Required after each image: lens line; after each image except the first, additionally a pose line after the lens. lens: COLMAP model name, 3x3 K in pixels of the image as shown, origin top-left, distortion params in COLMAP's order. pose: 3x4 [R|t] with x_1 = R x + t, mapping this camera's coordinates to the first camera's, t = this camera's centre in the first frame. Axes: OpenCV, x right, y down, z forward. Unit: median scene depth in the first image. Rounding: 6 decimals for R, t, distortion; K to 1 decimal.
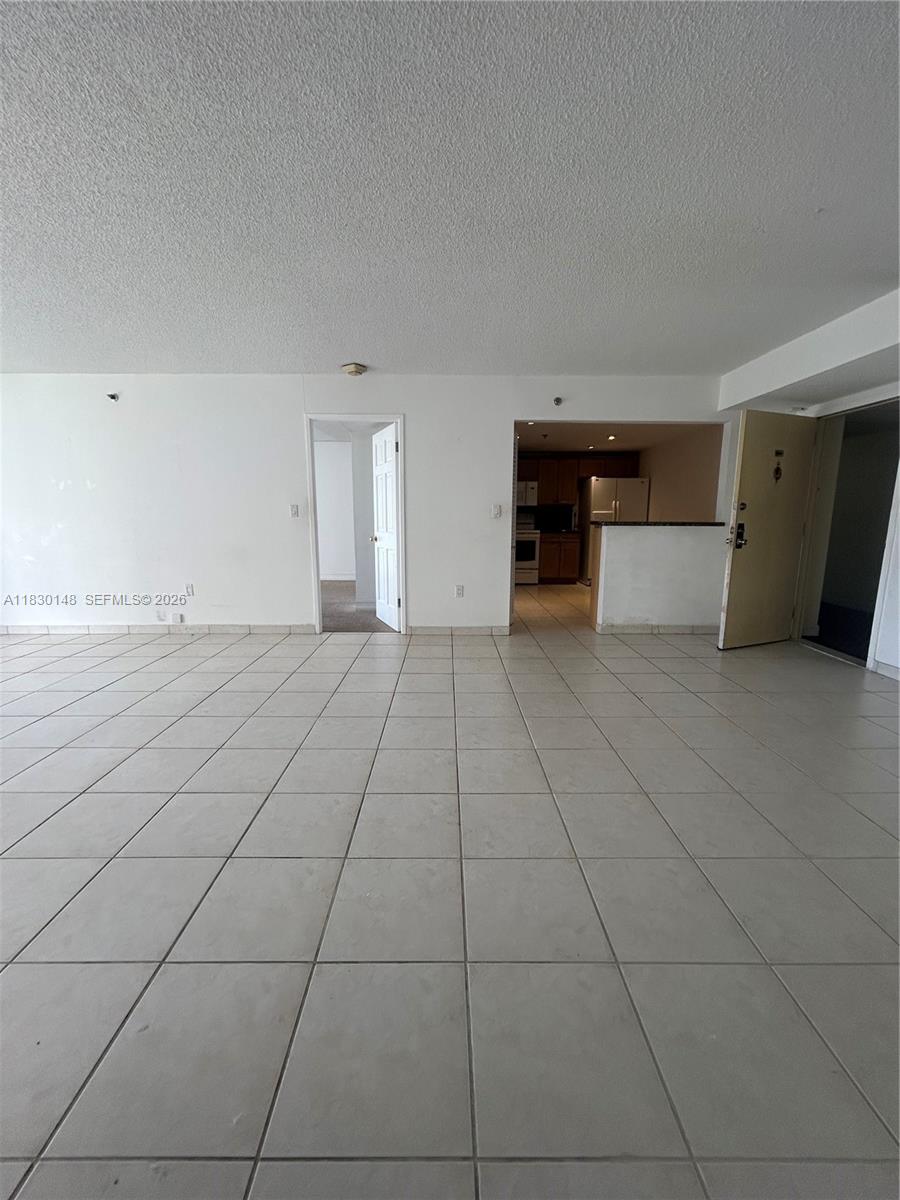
lens RADIAL K [[485.8, 0, 447.6], [0, 485.8, 602.3], [0, 0, 1]] dist [0.007168, 0.000156]
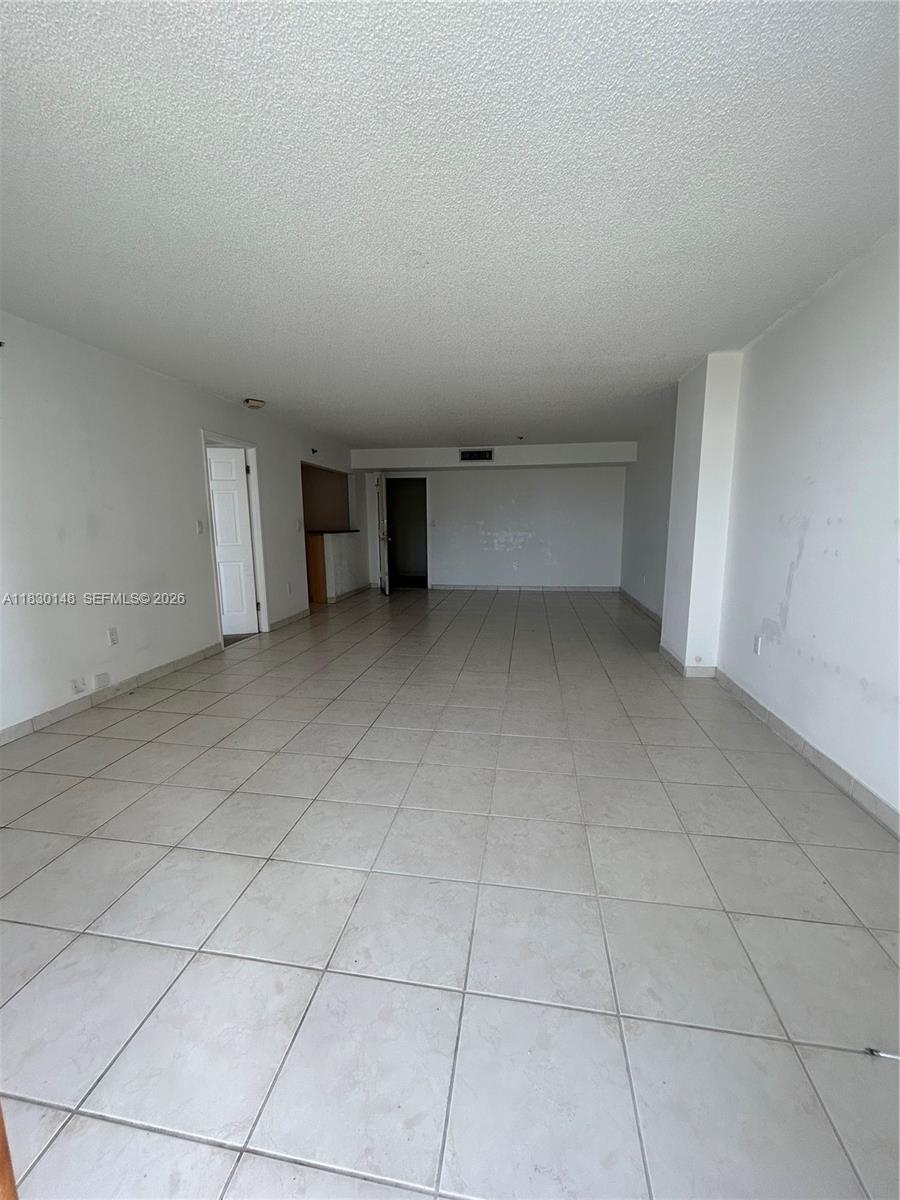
lens RADIAL K [[485.8, 0, 447.6], [0, 485.8, 602.3], [0, 0, 1]] dist [0.007168, 0.000156]
pose [[0.173011, -0.165460, 0.970922, -1.140059], [0.199237, 0.971287, 0.130020, -0.069491], [-0.964558, 0.170949, 0.201009, 0.353488]]
